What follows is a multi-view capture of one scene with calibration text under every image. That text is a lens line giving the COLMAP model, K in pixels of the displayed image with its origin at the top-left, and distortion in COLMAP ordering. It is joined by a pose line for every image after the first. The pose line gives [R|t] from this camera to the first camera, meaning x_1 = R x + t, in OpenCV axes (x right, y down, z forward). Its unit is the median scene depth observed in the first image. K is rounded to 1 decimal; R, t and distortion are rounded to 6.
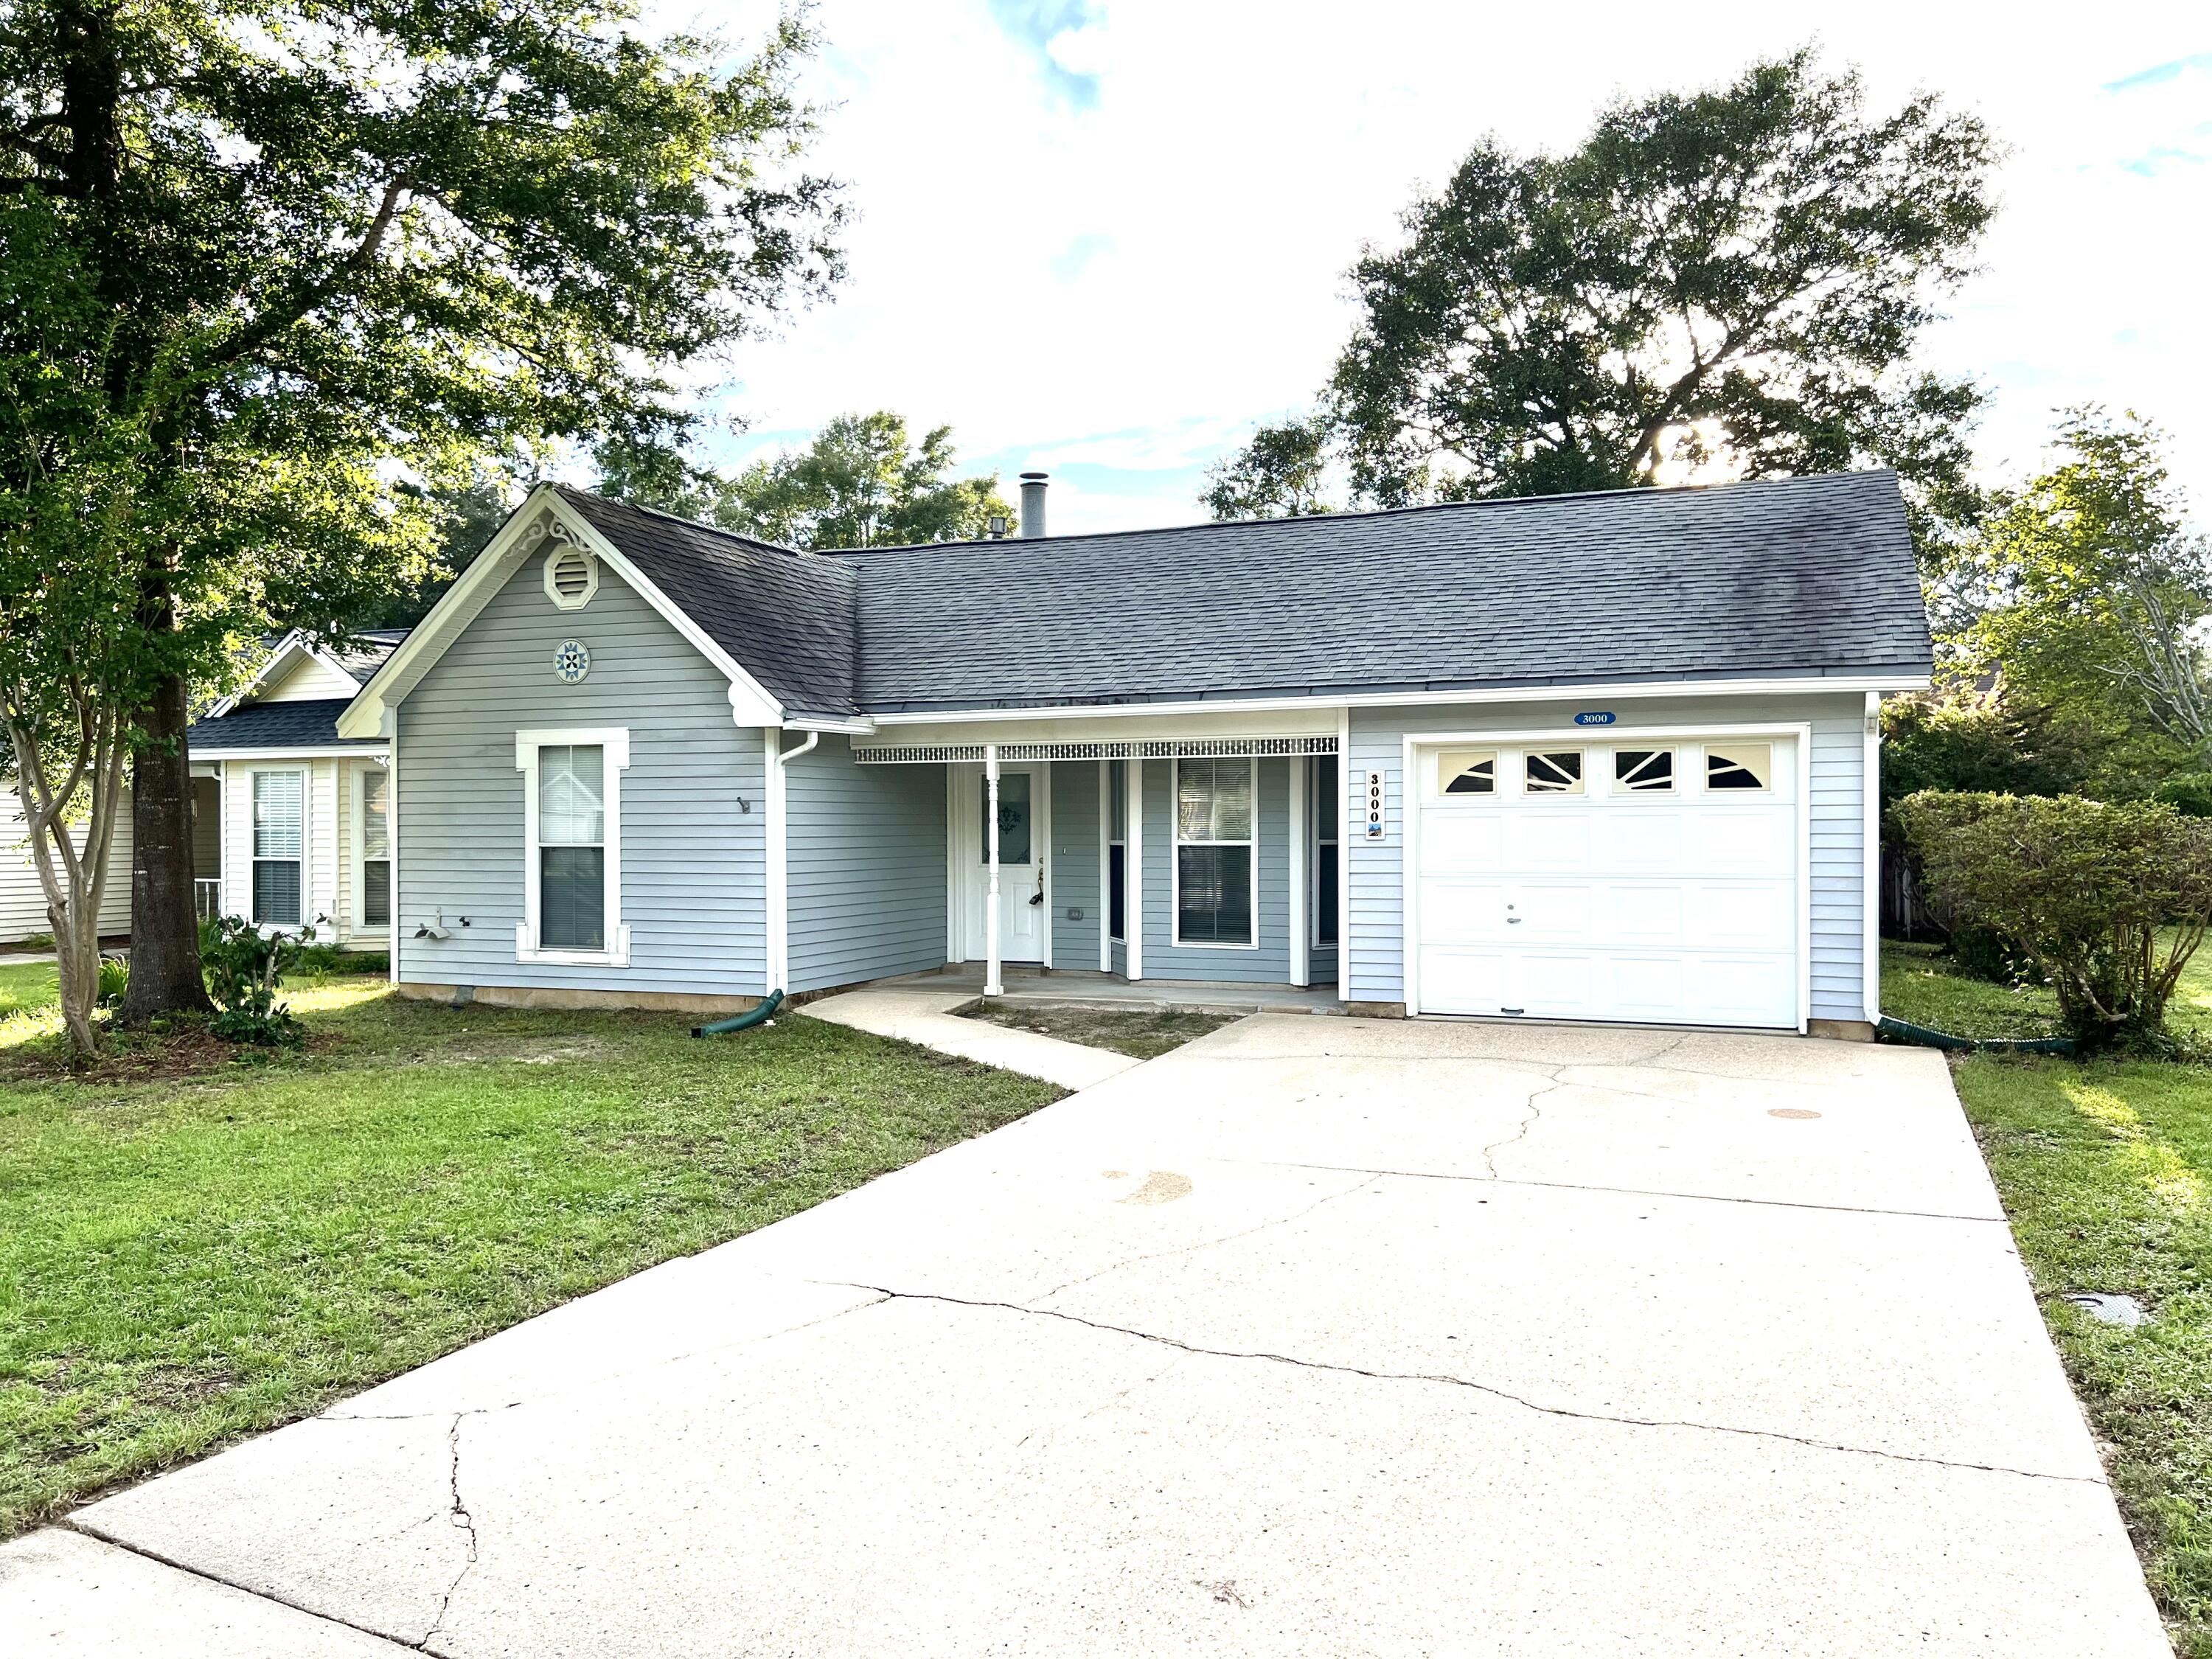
lens RADIAL K [[1653.3, 0, 1106.6], [0, 1653.3, 828.2], [0, 0, 1]] dist [0.041396, -0.032061]
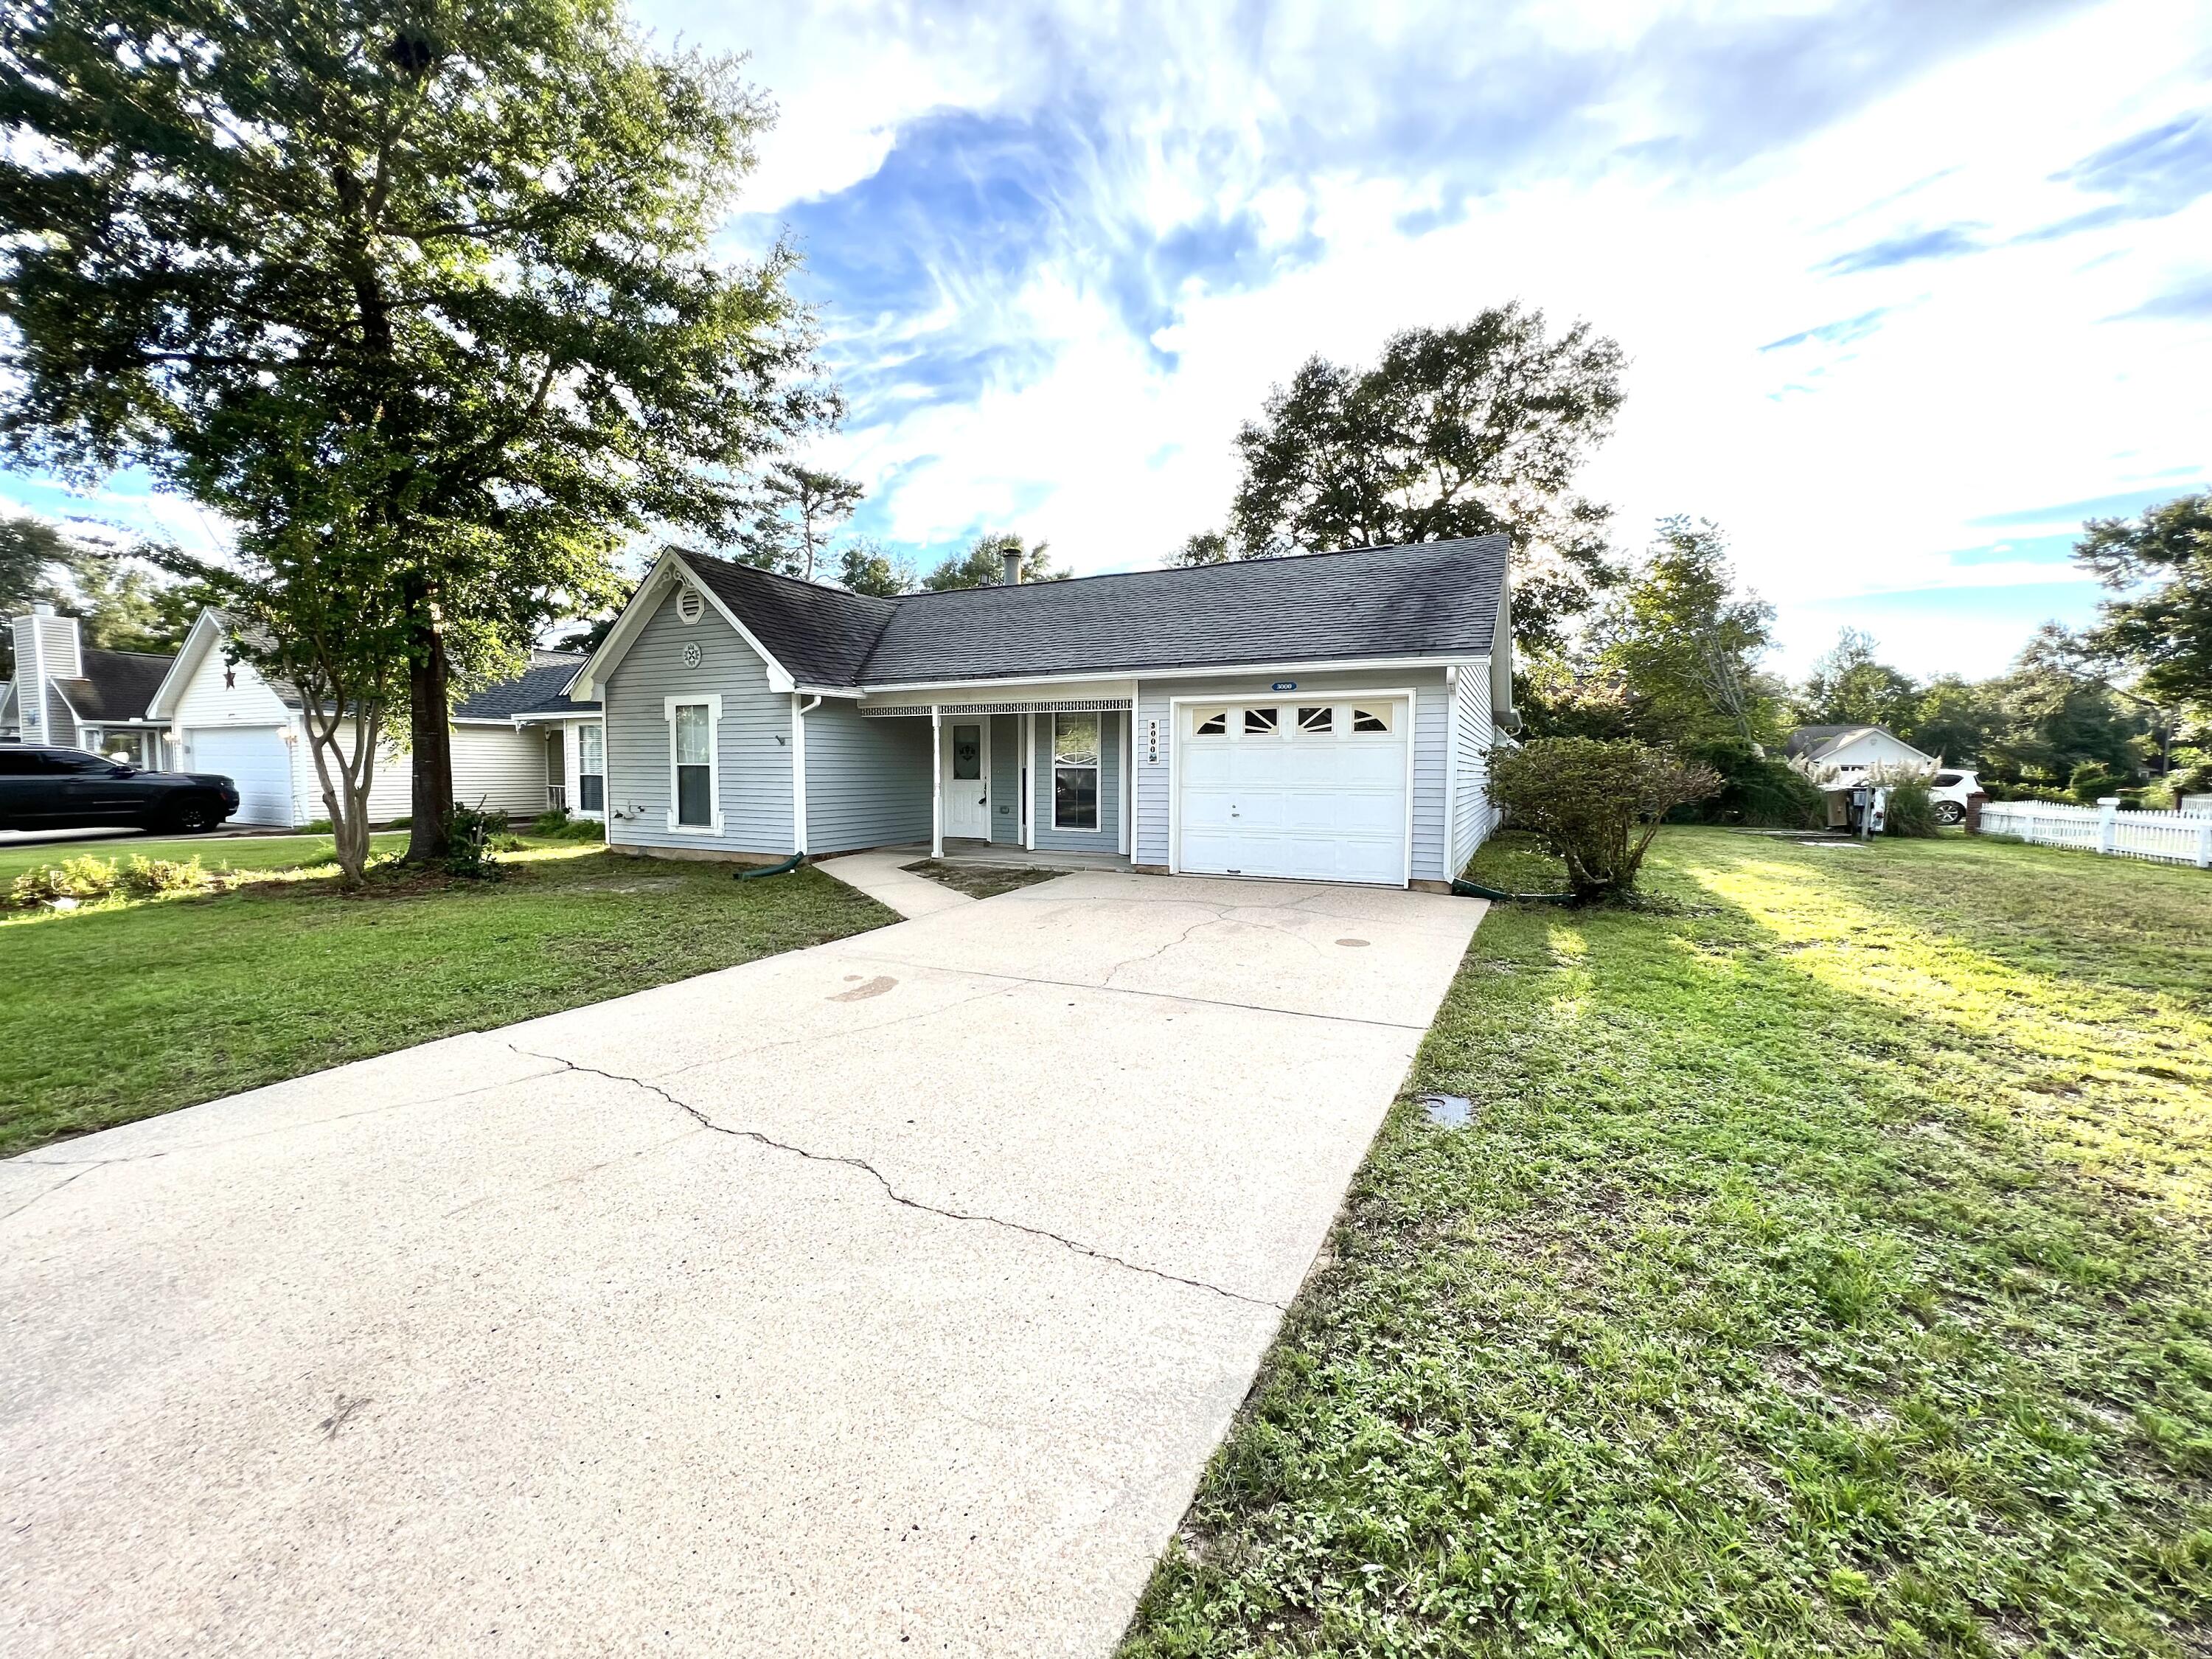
lens RADIAL K [[881.1, 0, 1102.6], [0, 881.1, 820.5], [0, 0, 1]] dist [-0.002633, 0.000802]
pose [[0.997508, 0.012748, -0.069399, 0.154766], [-0.008755, 0.998305, 0.057531, 0.011679], [0.070015, -0.056780, 0.995929, 0.130622]]
